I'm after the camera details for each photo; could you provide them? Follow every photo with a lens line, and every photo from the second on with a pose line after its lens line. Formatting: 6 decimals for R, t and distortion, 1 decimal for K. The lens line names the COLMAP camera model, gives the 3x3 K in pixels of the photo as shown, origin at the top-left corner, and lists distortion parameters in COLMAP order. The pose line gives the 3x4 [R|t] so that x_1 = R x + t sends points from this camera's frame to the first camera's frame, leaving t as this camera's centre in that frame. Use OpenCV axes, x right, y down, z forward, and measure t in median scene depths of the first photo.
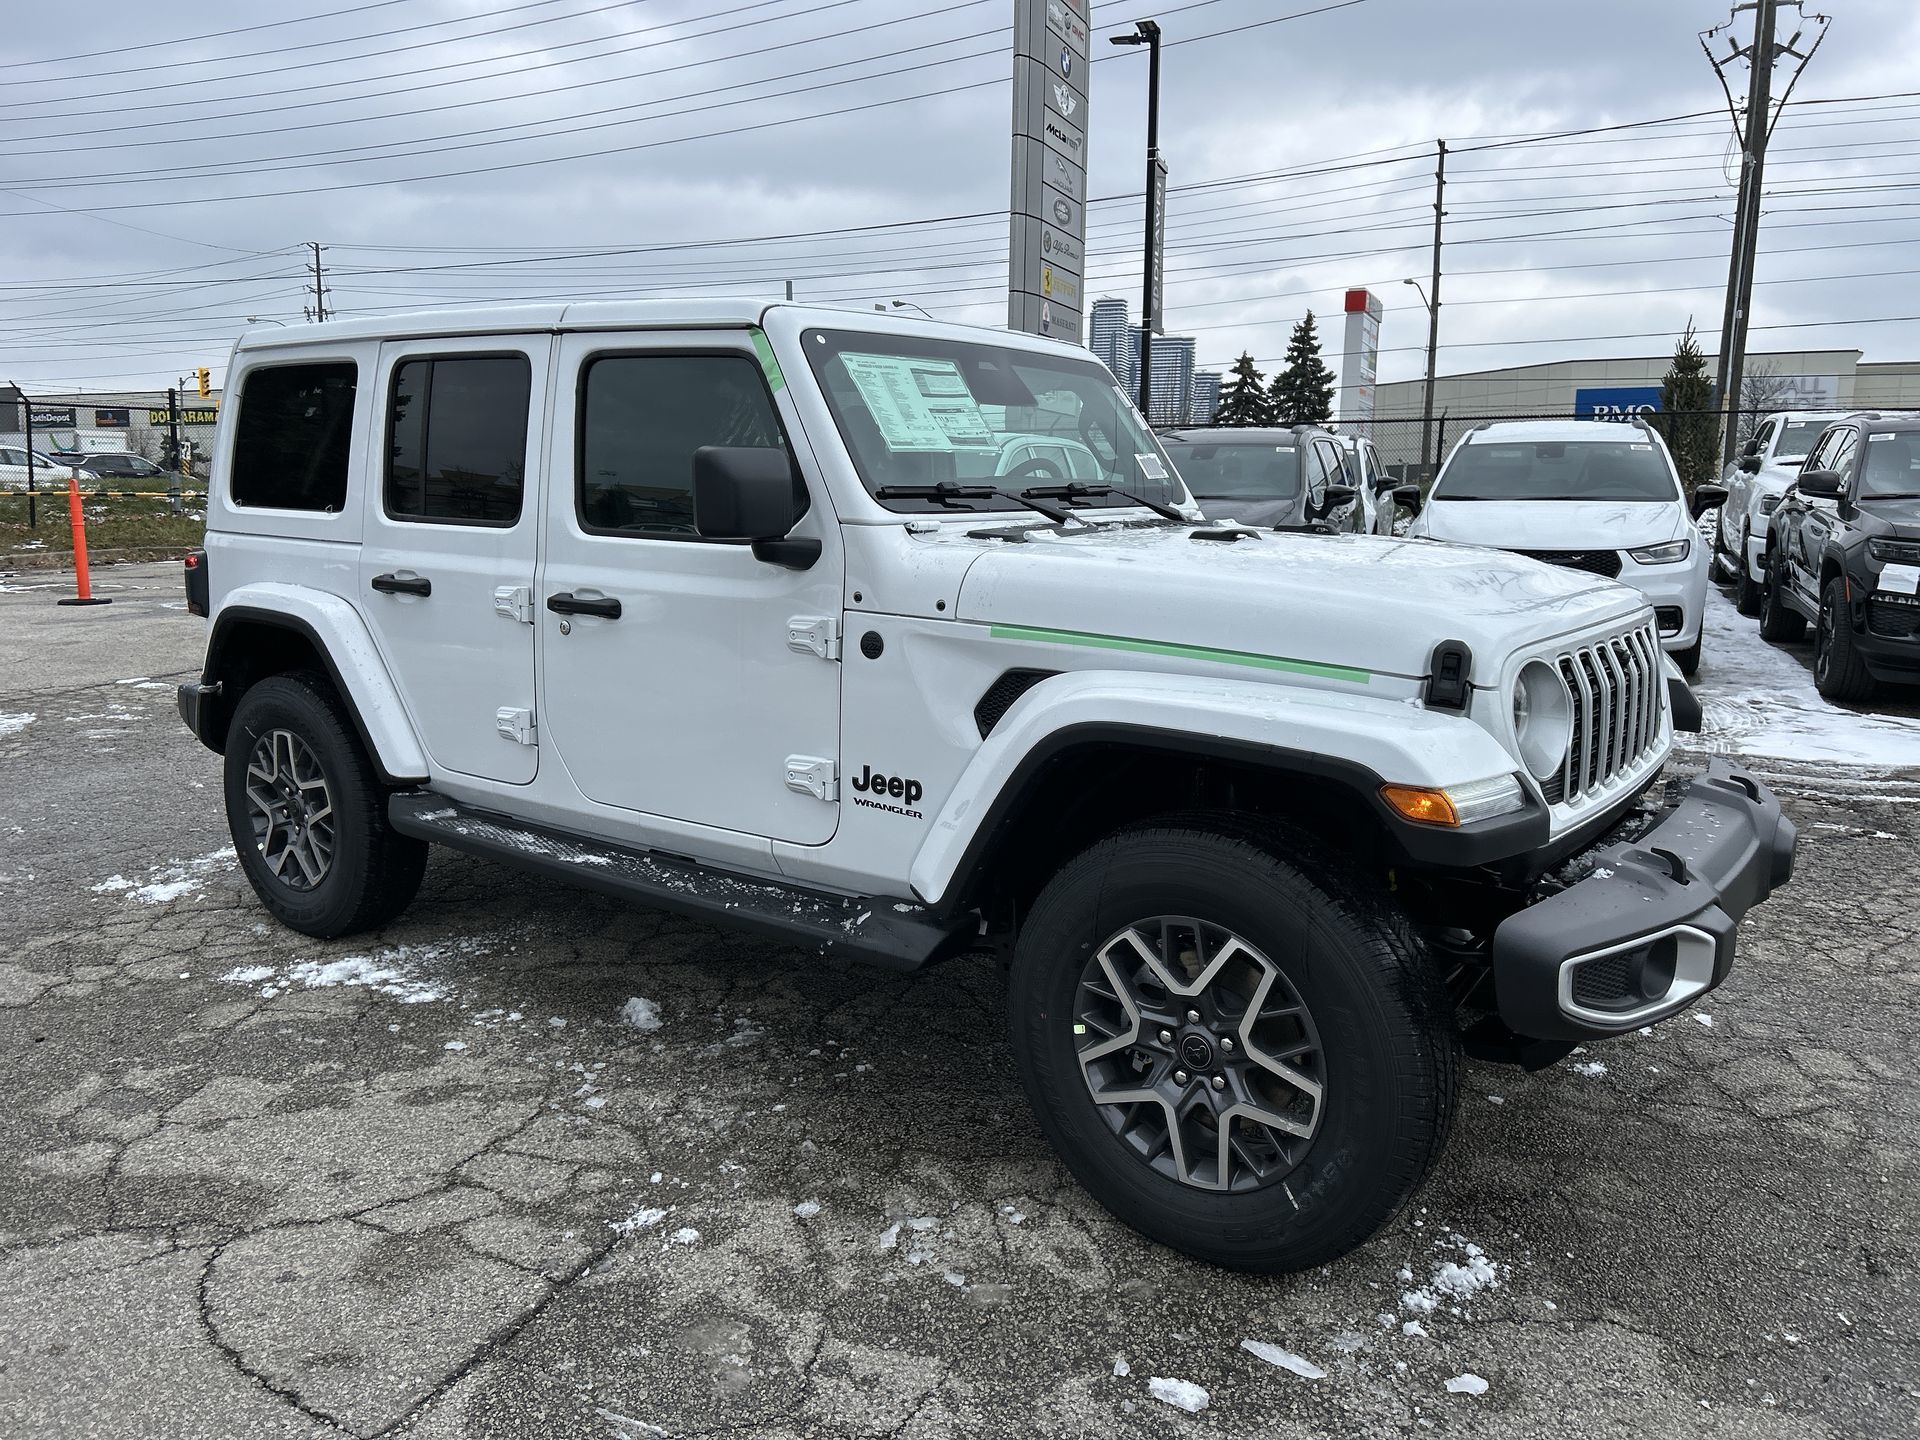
lens RADIAL K [[1435.8, 0, 950.9], [0, 1435.8, 688.7], [0, 0, 1]] dist [0.067156, -0.070054]
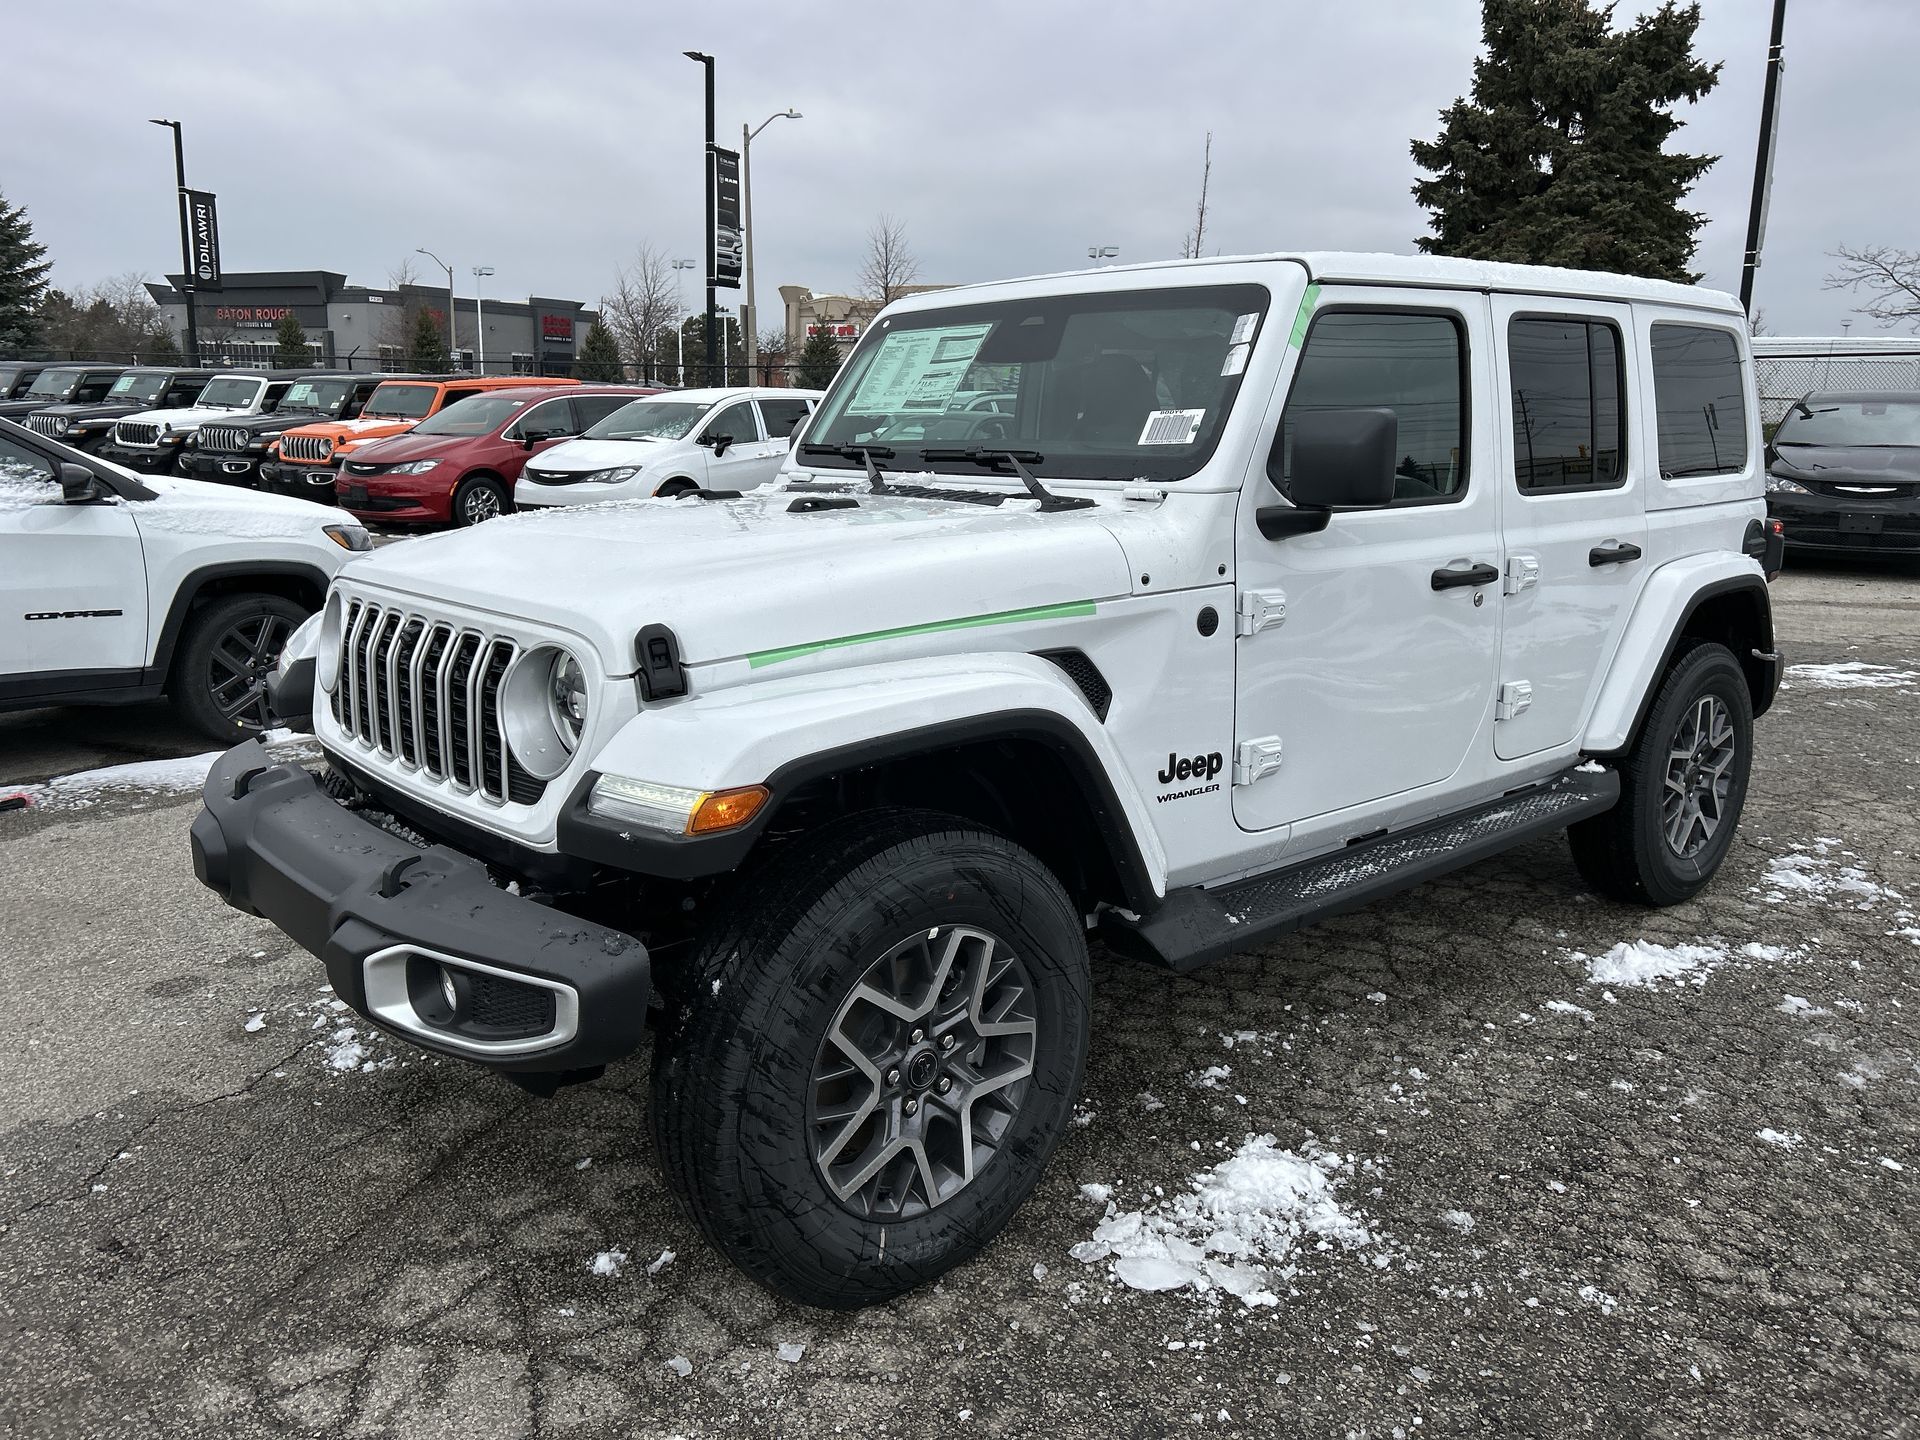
lens RADIAL K [[1429.6, 0, 952.9], [0, 1429.6, 698.7], [0, 0, 1]] dist [0.066537, -0.067257]
pose [[-0.202048, 0.178076, -0.963050, 1.184010], [-0.152236, 0.965668, 0.210500, -0.211540], [0.967471, 0.189142, -0.168002, 1.392637]]
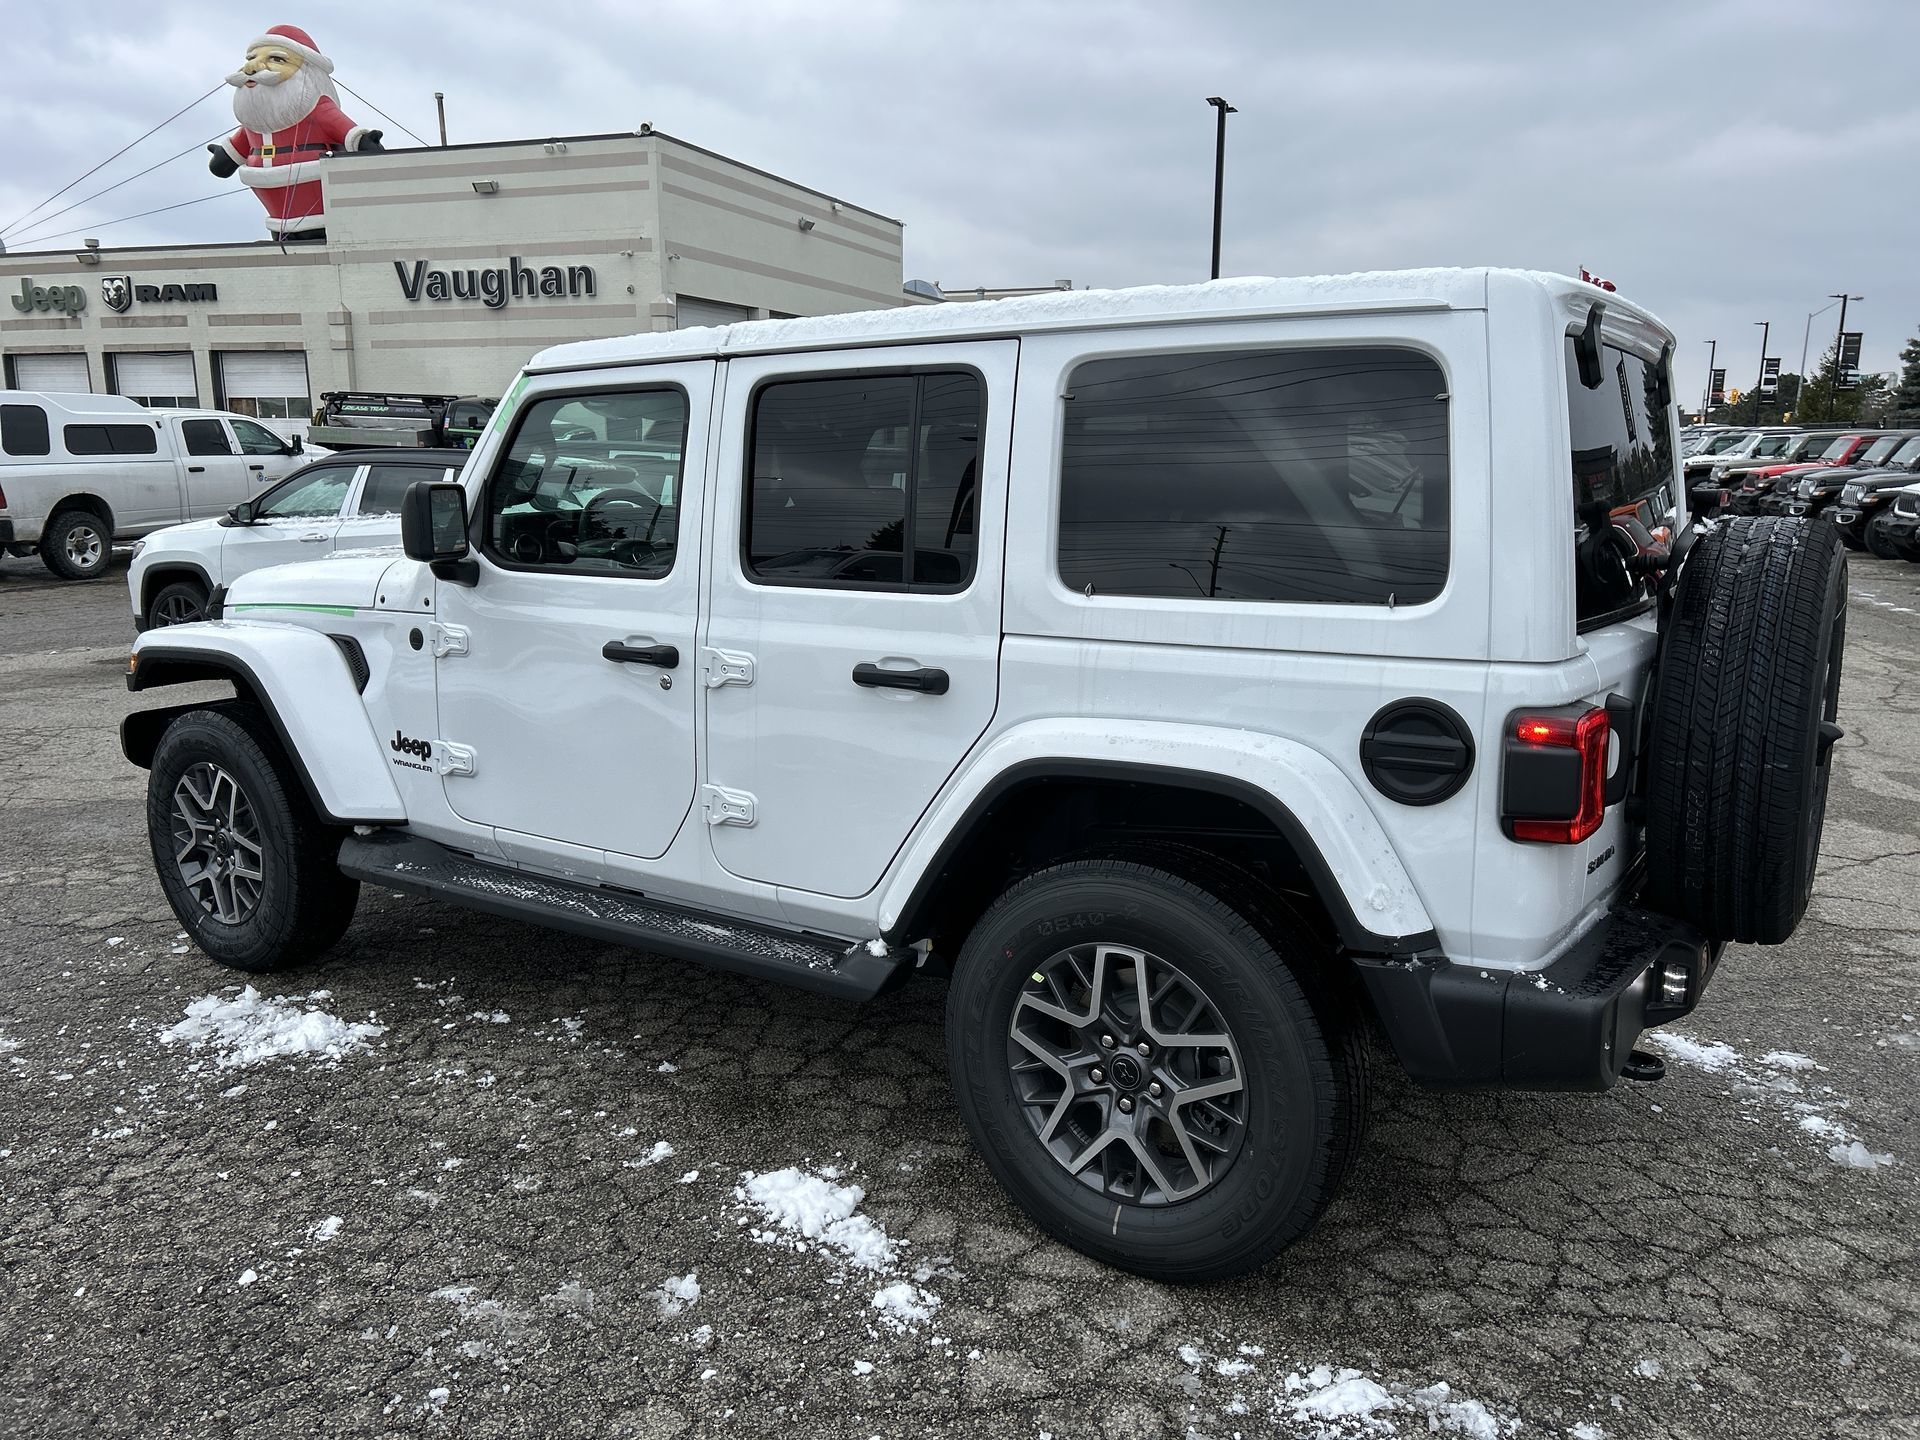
lens RADIAL K [[1432.7, 0, 951.3], [0, 1432.7, 716.5], [0, 0, 1]] dist [0.061891, -0.061511]
pose [[-0.998263, -0.005153, -0.058687, -0.134274], [-0.023207, 0.950019, 0.311327, -0.424453], [0.054149, 0.312148, -0.948489, 2.611457]]
